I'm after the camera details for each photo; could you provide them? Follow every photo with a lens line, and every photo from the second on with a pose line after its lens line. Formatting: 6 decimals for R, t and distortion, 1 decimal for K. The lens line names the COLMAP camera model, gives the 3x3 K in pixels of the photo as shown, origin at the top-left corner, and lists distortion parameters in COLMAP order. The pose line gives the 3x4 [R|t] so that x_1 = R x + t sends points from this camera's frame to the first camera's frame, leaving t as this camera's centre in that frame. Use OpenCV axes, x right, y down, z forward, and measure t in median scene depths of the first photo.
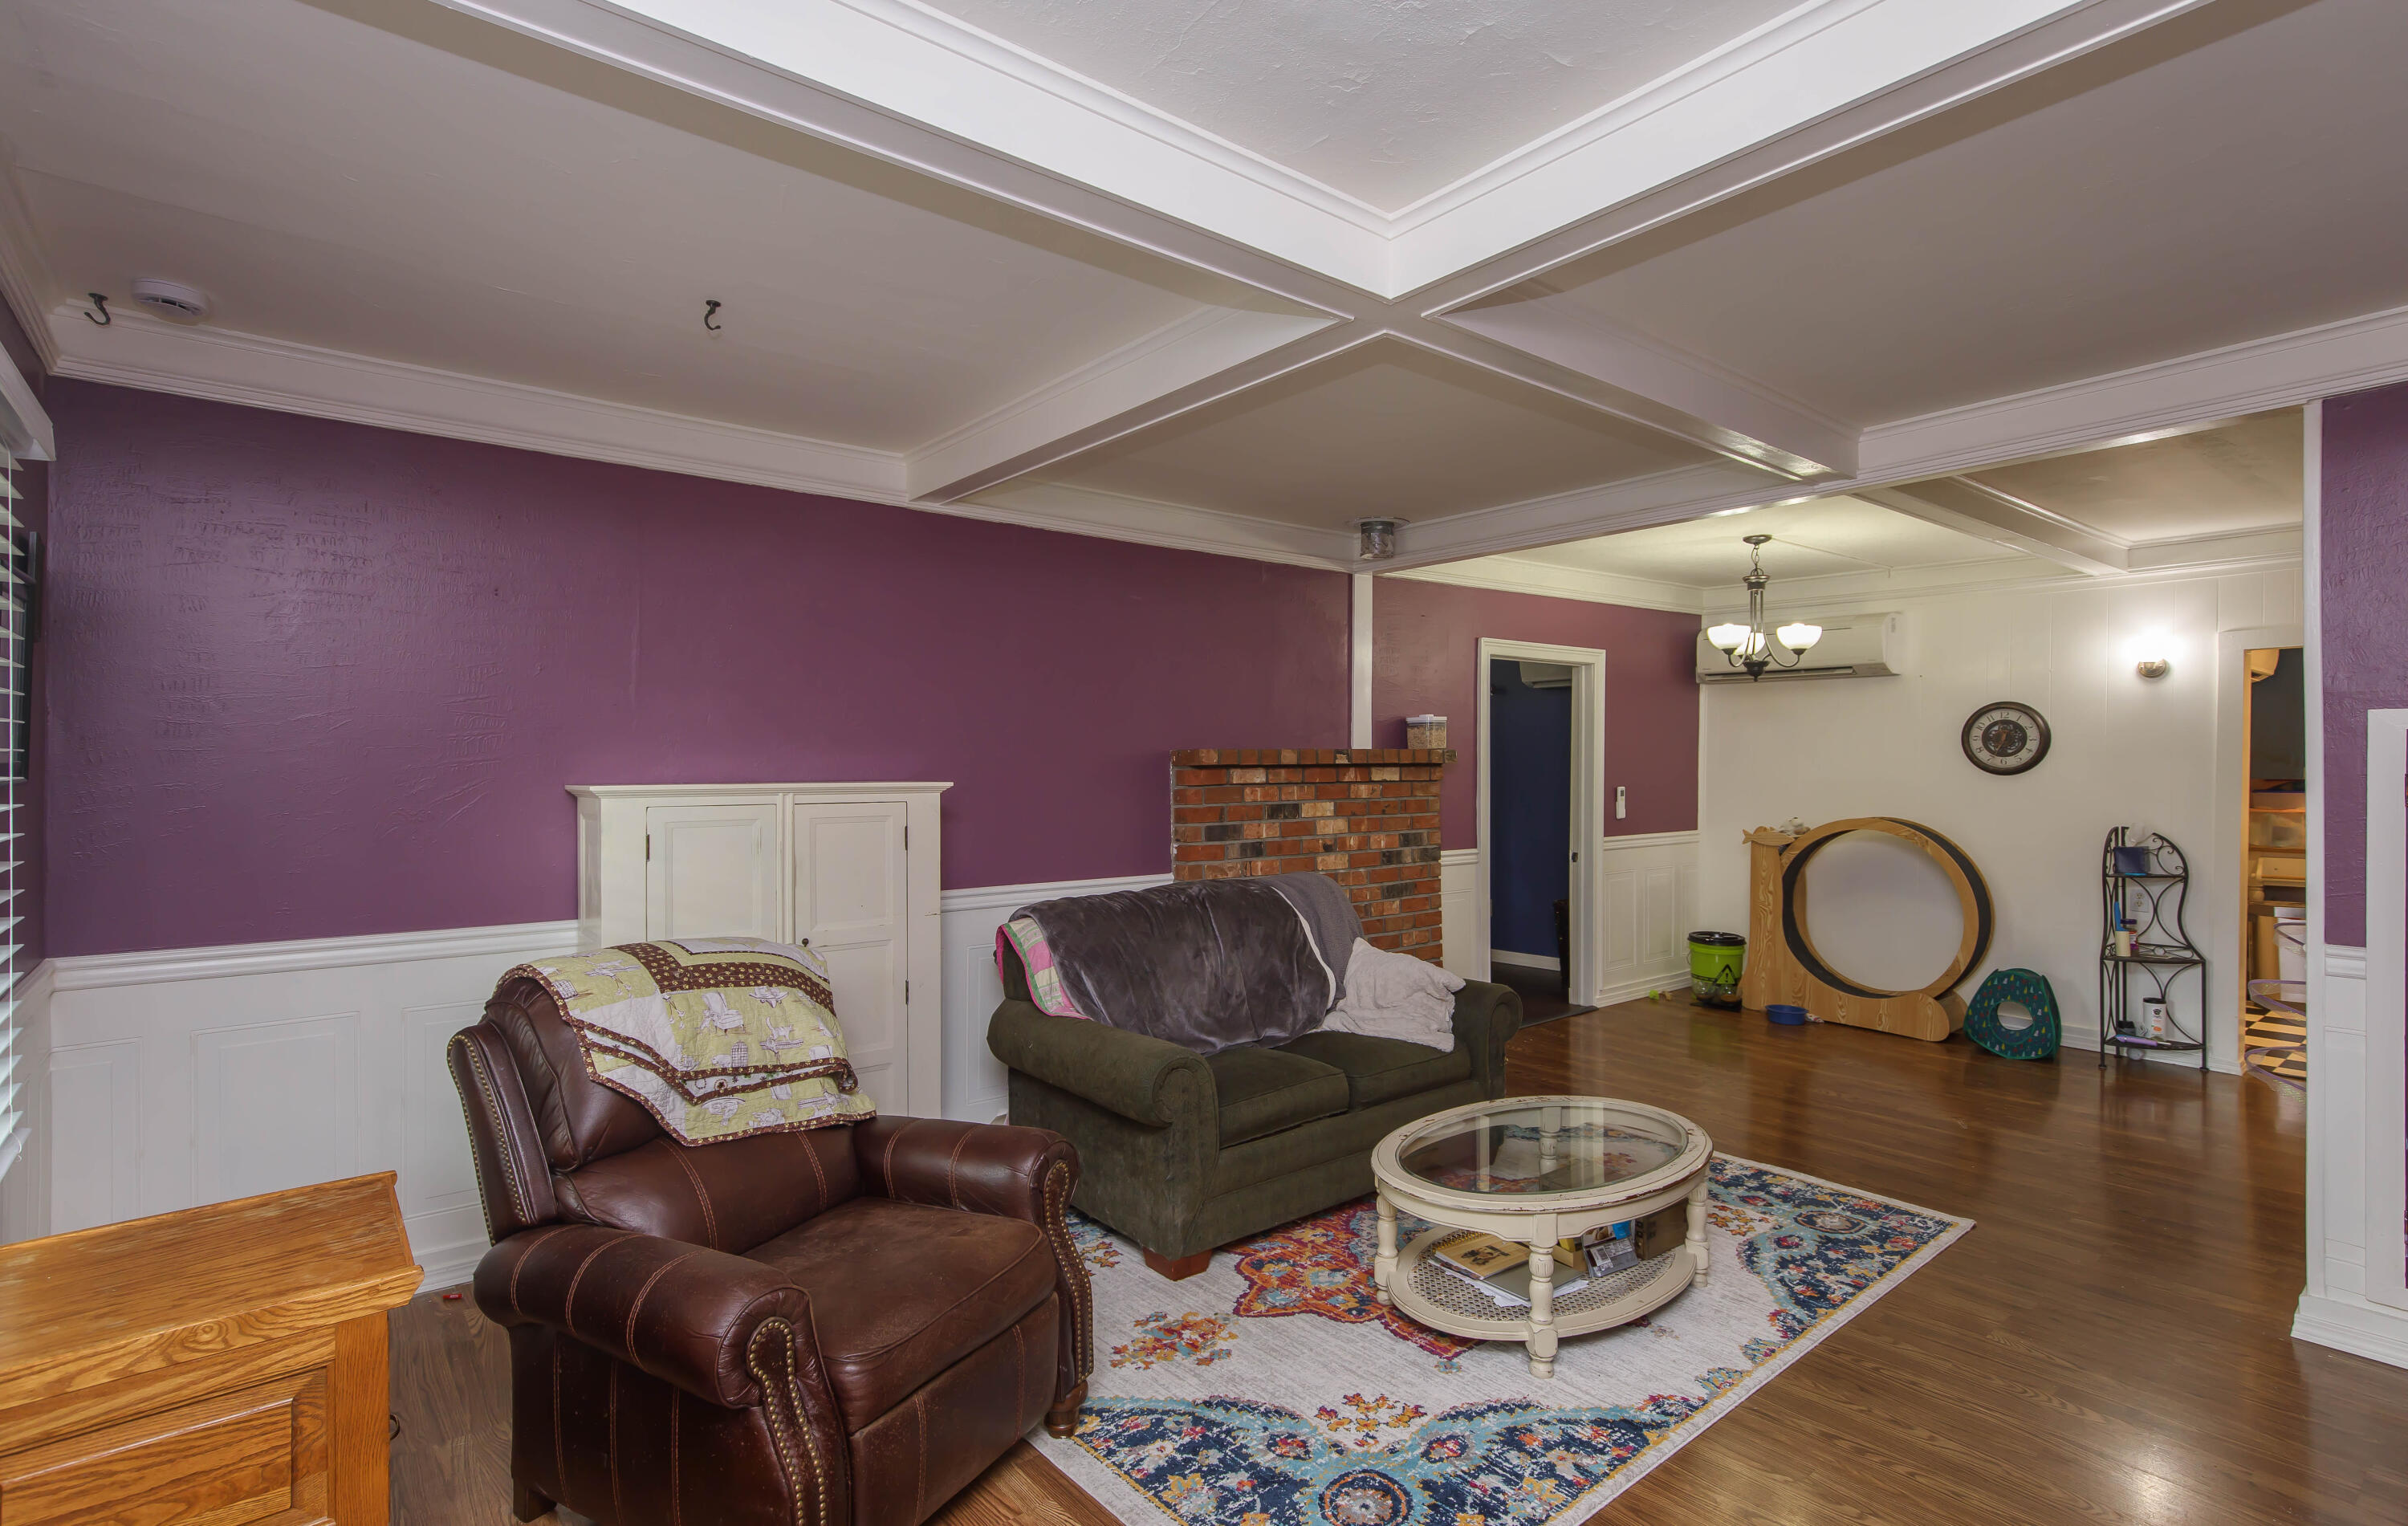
lens RADIAL K [[1145.5, 0, 1197.0], [0, 1145.5, 764.3], [0, 0, 1]] dist [-0.001985, 0.005550]
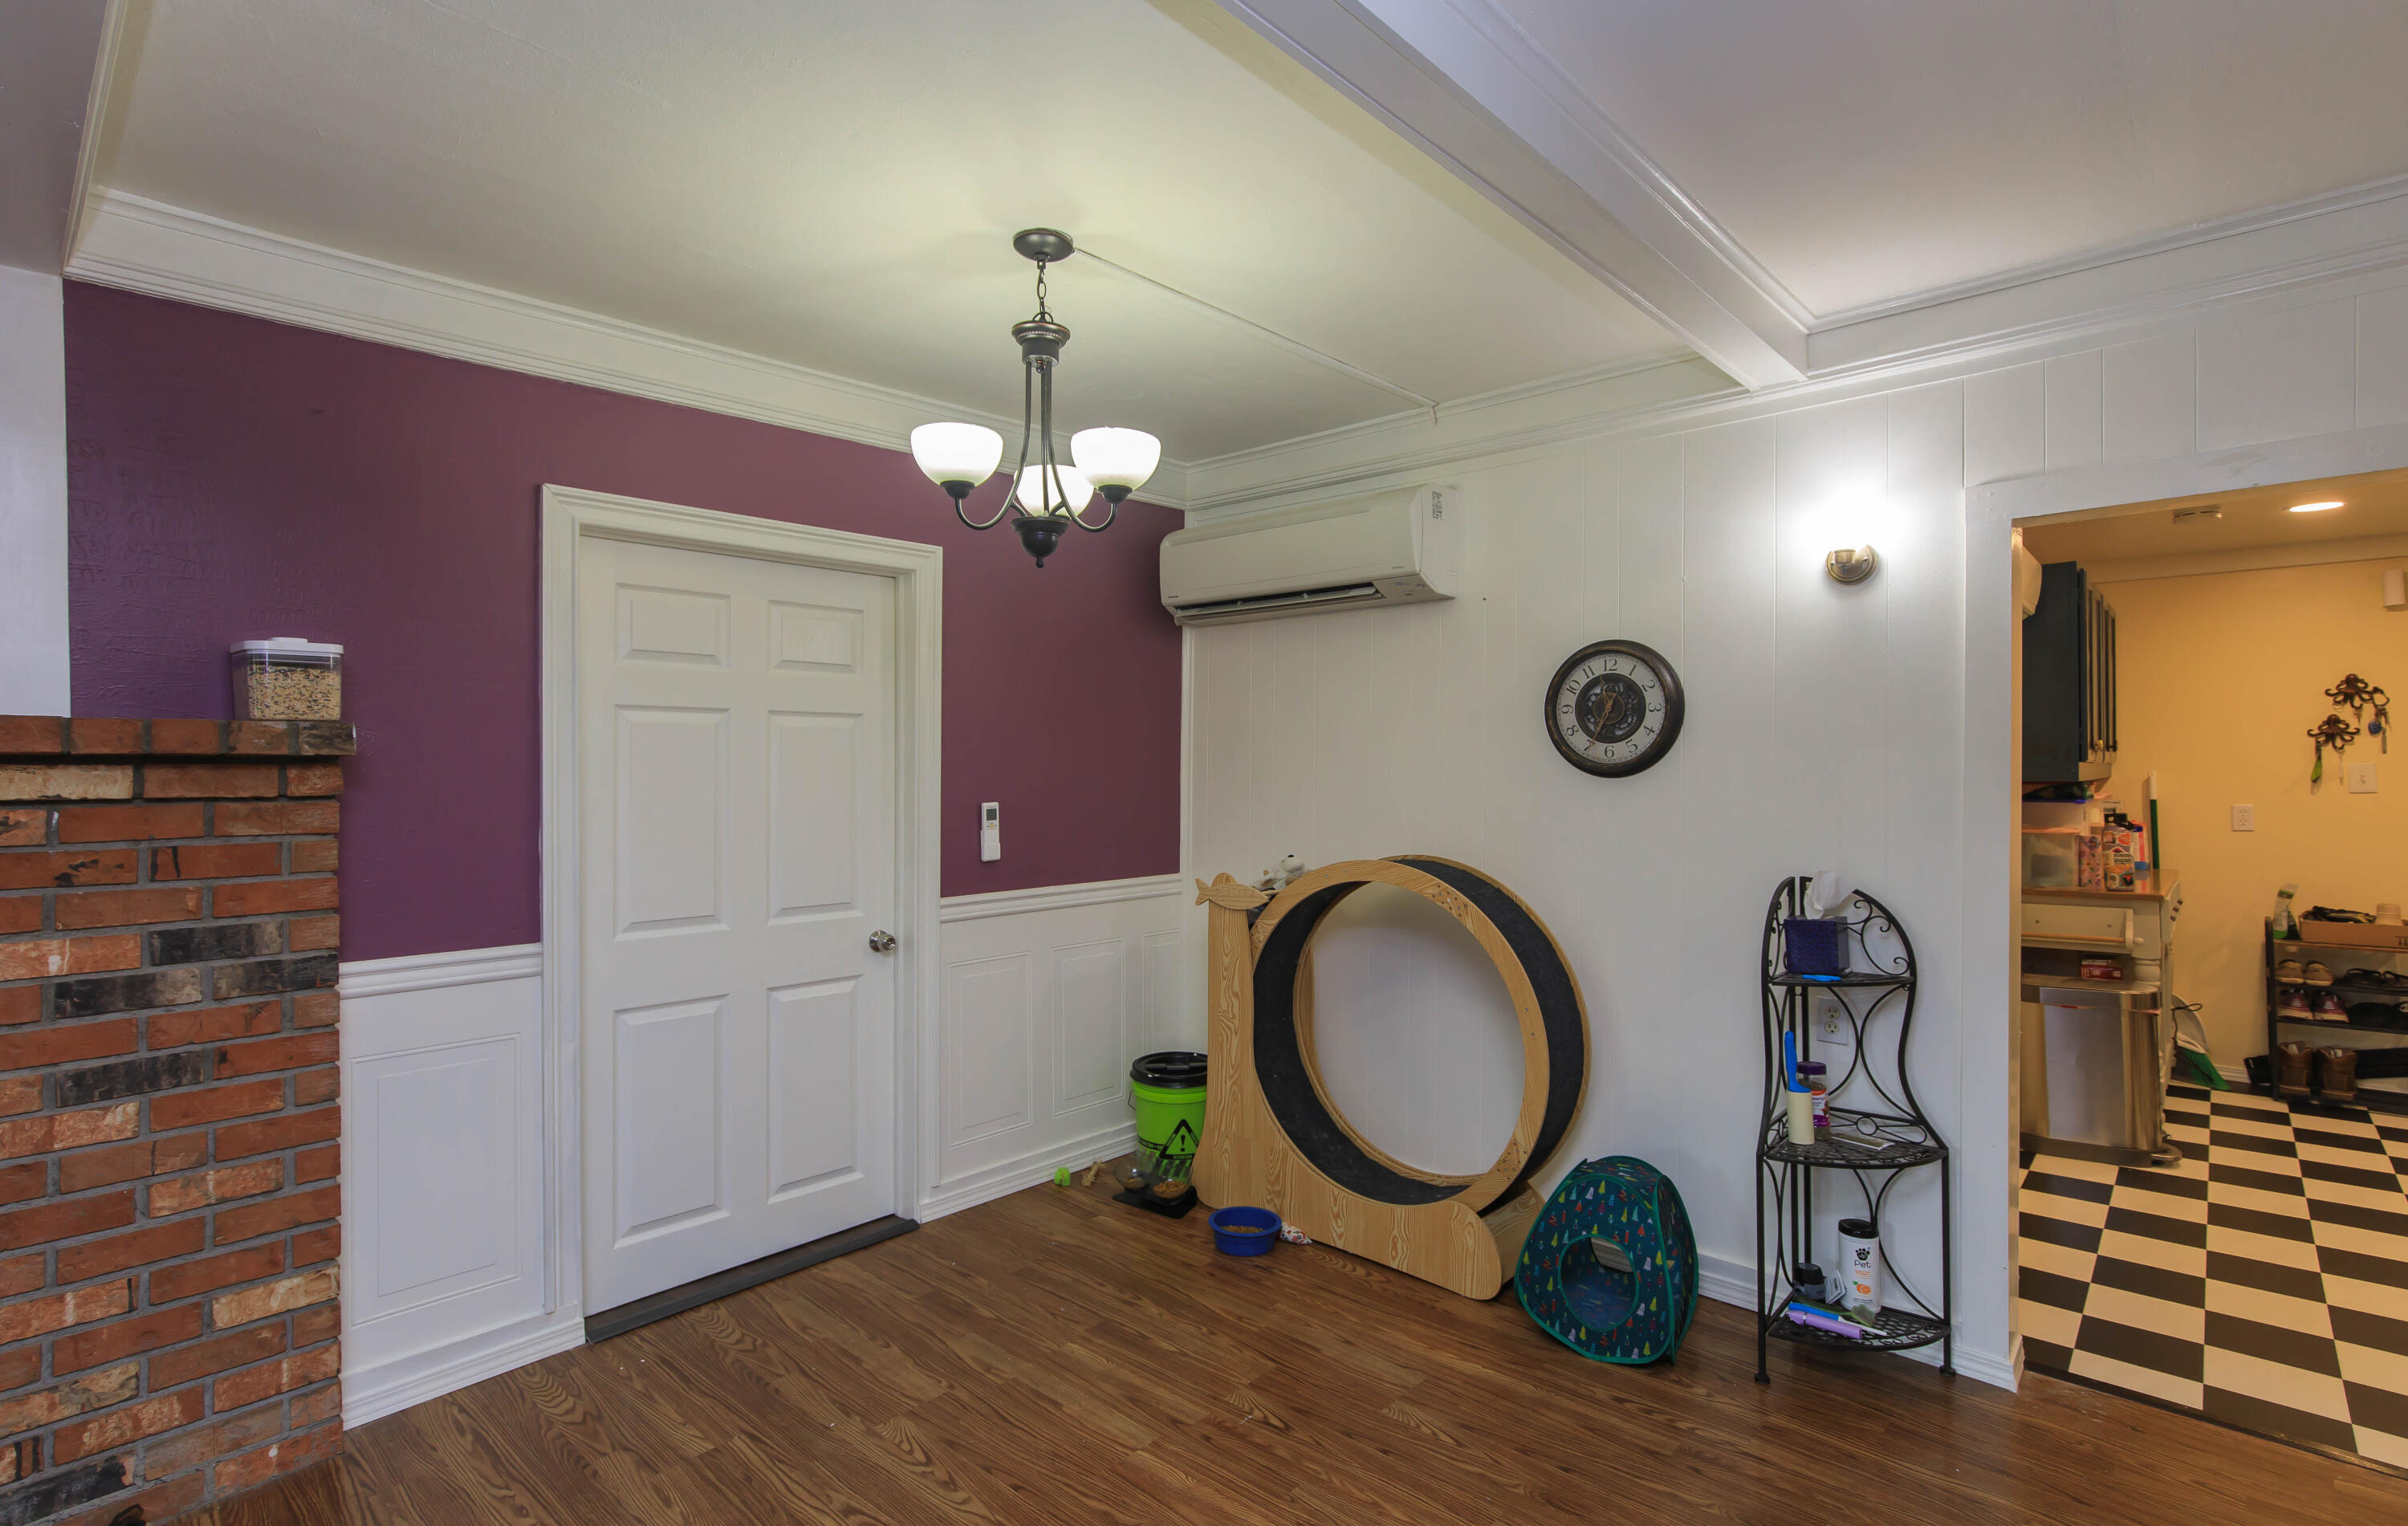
lens RADIAL K [[1145.5, 0, 1203.4], [0, 1145.5, 765.5], [0, 0, 1]] dist [-0.001985, 0.005550]
pose [[0.987837, -0.003297, 0.155460, 0.465384], [0.004054, 0.999981, -0.004549, 0.005999], [-0.155442, 0.005124, 0.987832, 0.538021]]
